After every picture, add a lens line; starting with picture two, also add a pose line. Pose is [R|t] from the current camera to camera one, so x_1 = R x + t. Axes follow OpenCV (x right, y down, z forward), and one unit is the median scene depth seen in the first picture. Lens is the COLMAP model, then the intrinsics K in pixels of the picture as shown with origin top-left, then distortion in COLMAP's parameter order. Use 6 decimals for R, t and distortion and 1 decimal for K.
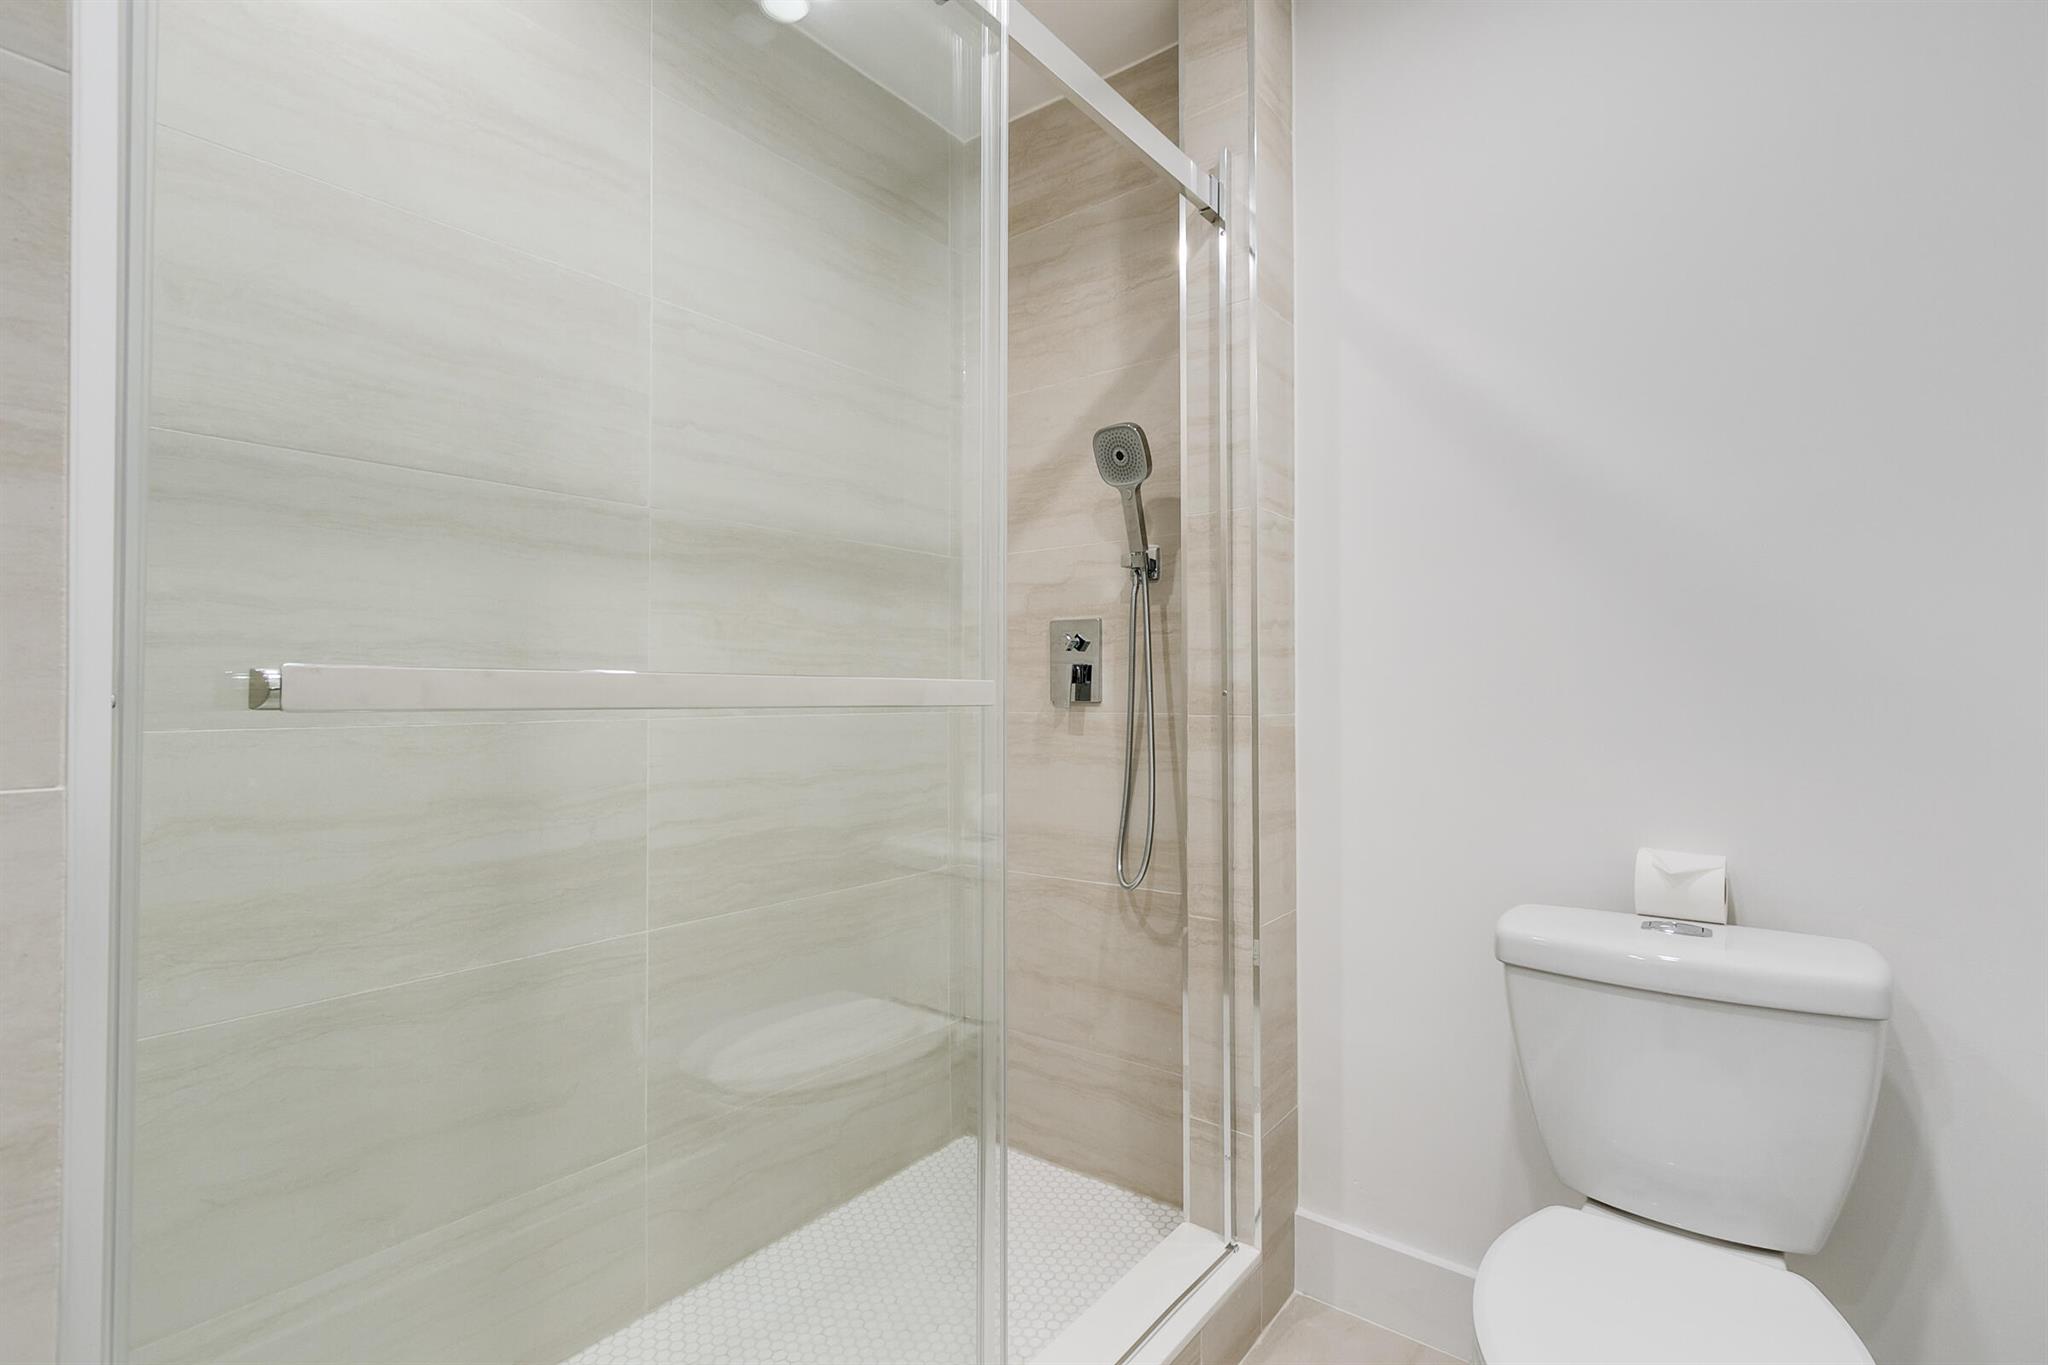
lens RADIAL K [[930.8, 0, 1011.0], [0, 930.8, 690.4], [0, 0, 1]] dist [0.008653, -0.003471]
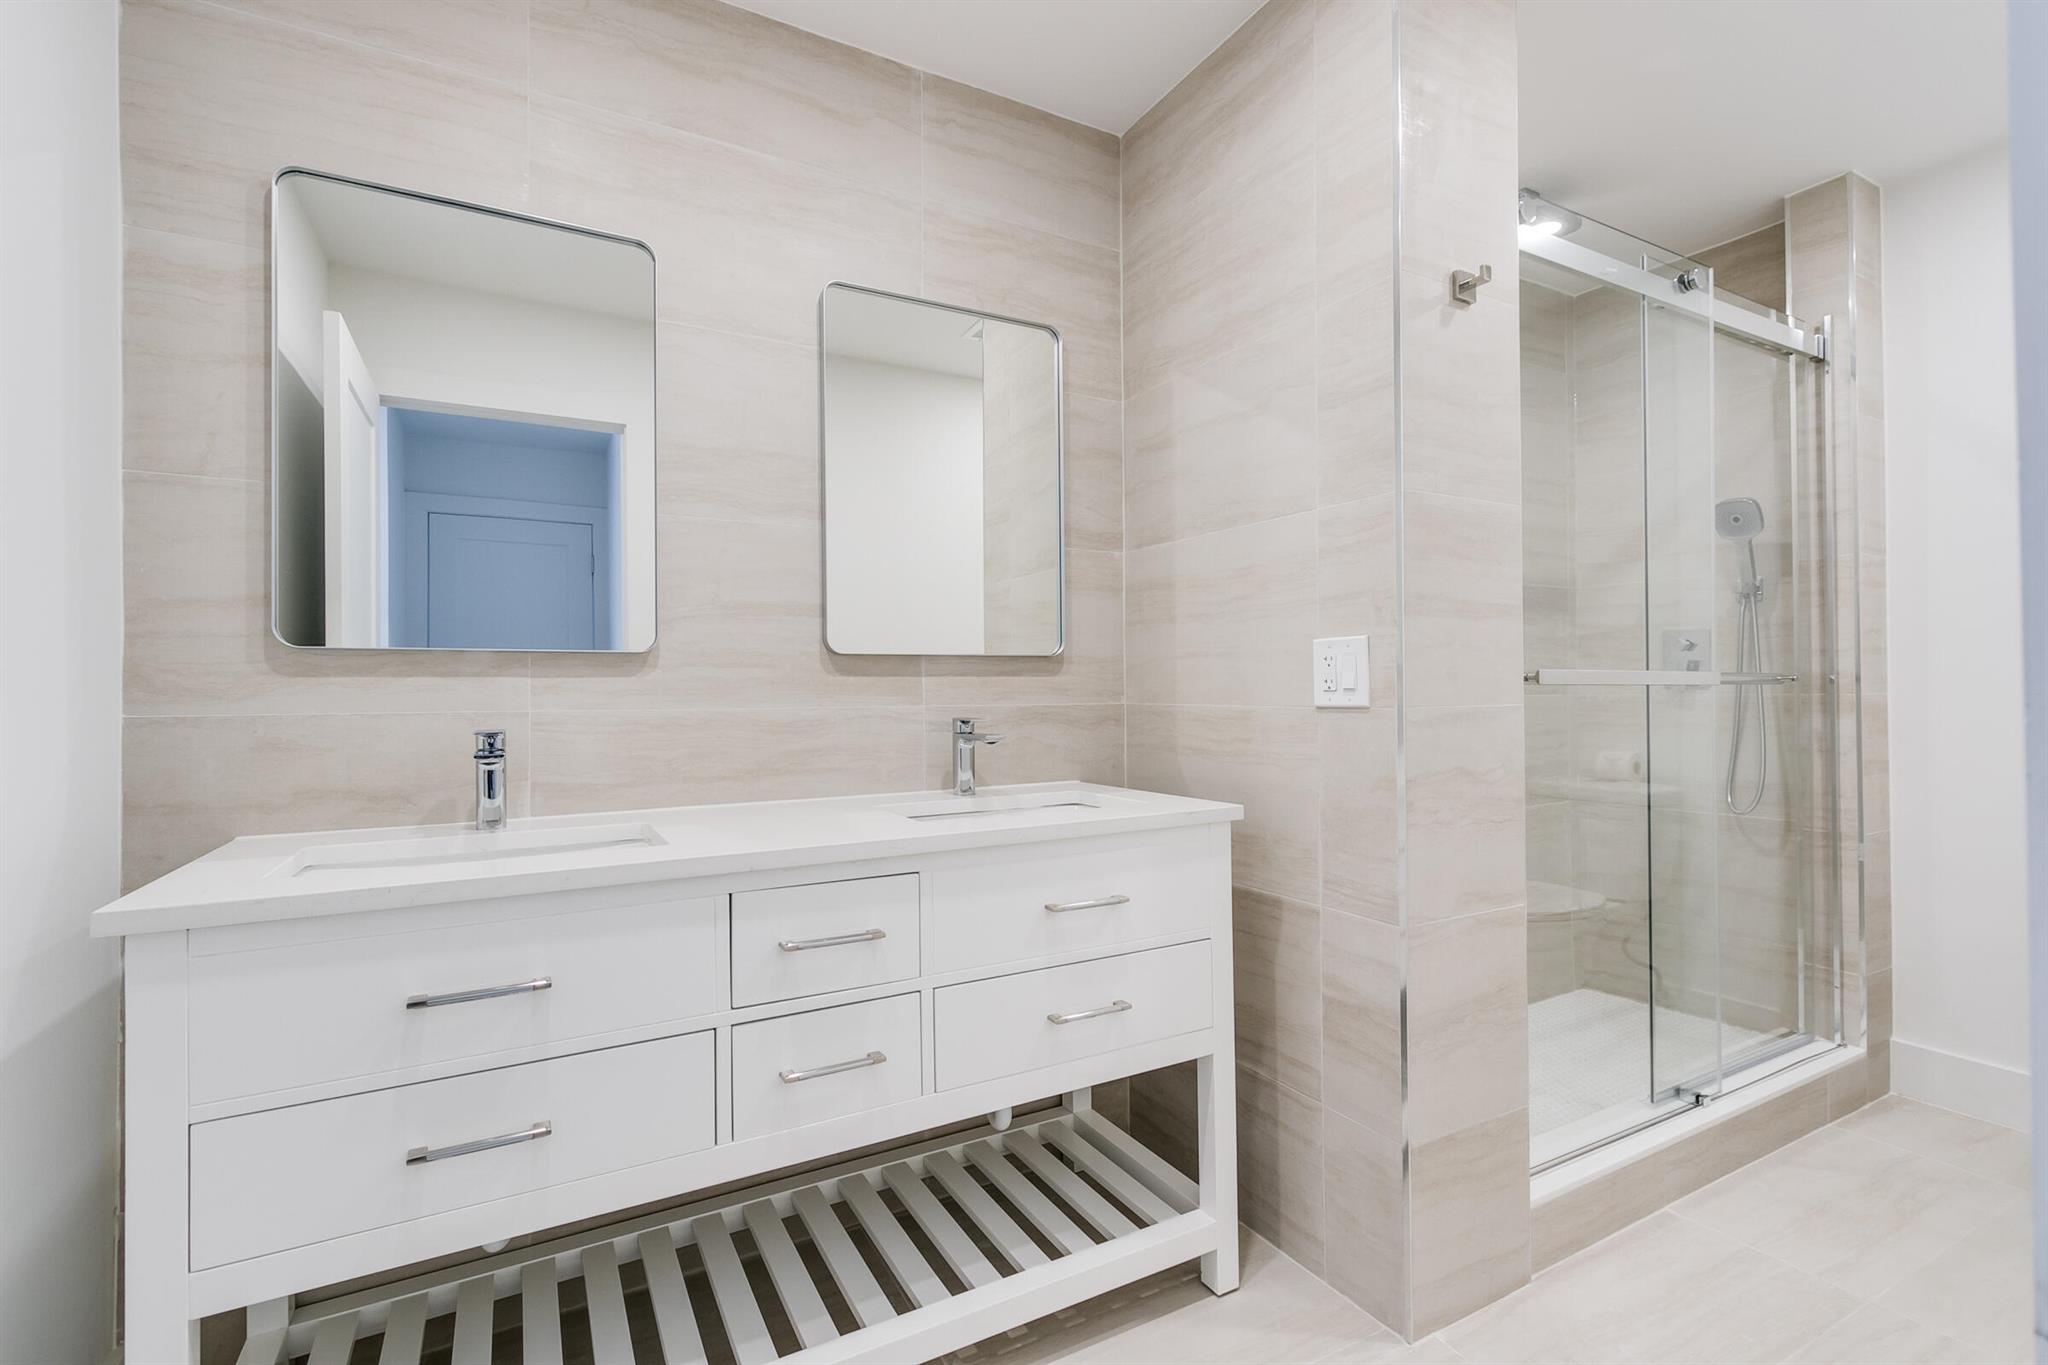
lens RADIAL K [[930.8, 0, 1042.6], [0, 930.8, 686.3], [0, 0, 1]] dist [0.008653, -0.003471]
pose [[0.931305, -0.007947, -0.364153, -0.388144], [0.009773, 0.999947, 0.003172, -0.002617], [0.364109, -0.006513, 0.931334, -0.825619]]
